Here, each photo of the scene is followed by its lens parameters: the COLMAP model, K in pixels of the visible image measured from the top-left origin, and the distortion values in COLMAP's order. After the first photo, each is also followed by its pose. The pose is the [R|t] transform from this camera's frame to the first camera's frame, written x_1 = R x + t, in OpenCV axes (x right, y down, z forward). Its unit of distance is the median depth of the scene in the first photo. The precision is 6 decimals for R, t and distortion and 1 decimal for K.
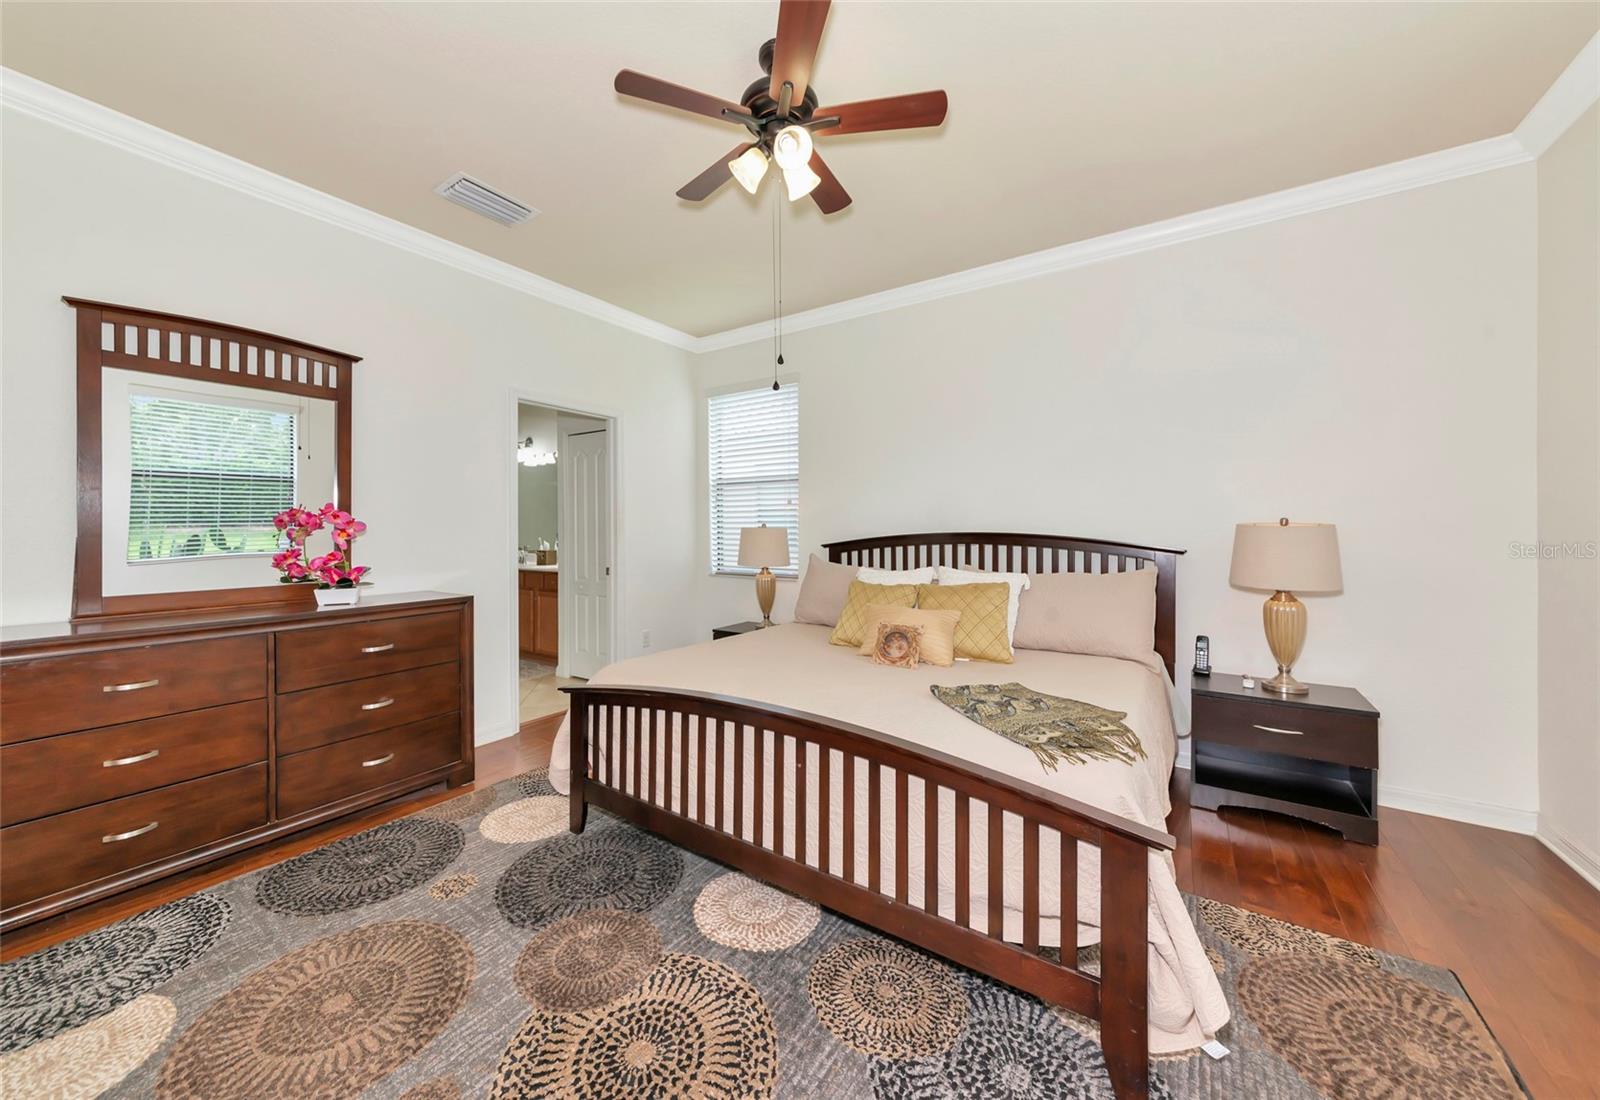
lens RADIAL K [[572.0, 0, 782.1], [0, 572.0, 519.1], [0, 0, 1]] dist [0.001419, 0.000097]
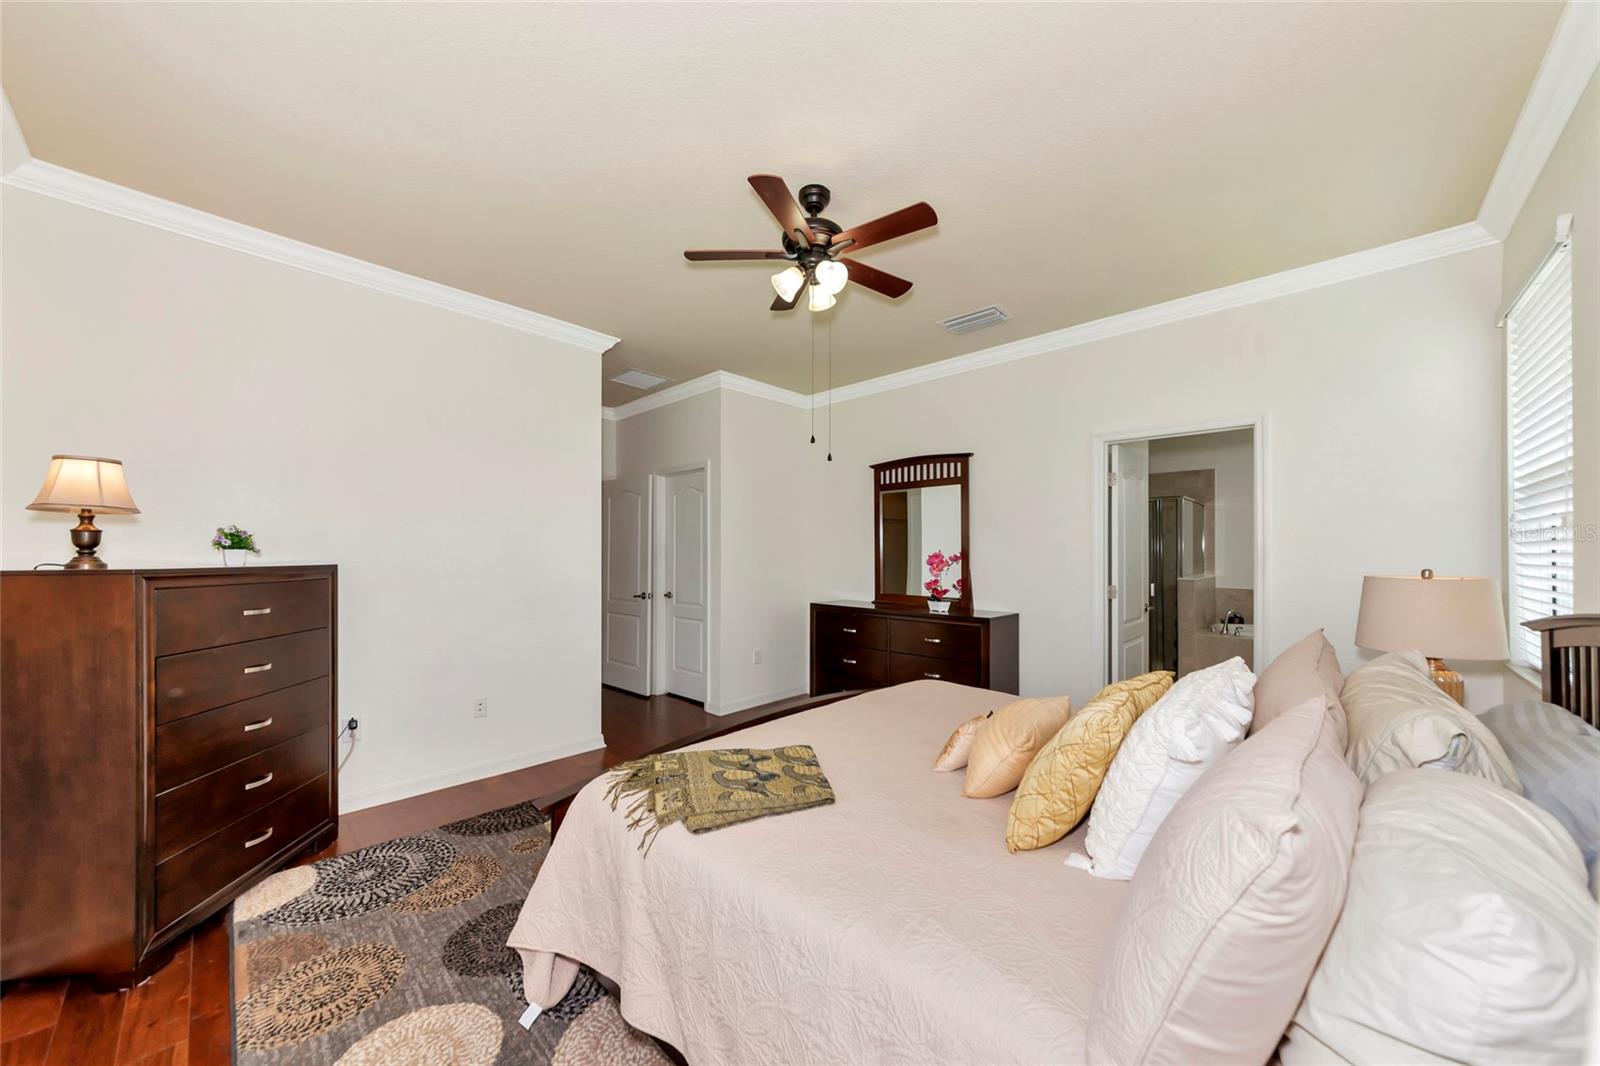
lens RADIAL K [[565.6, 0, 792.4], [0, 565.6, 505.8], [0, 0, 1]] dist [-0.000297, 0.000020]
pose [[-0.163900, -0.084824, -0.982823, 1.098338], [0.005539, 0.996201, -0.086902, -0.016069], [0.986461, -0.019688, -0.162807, 1.031765]]
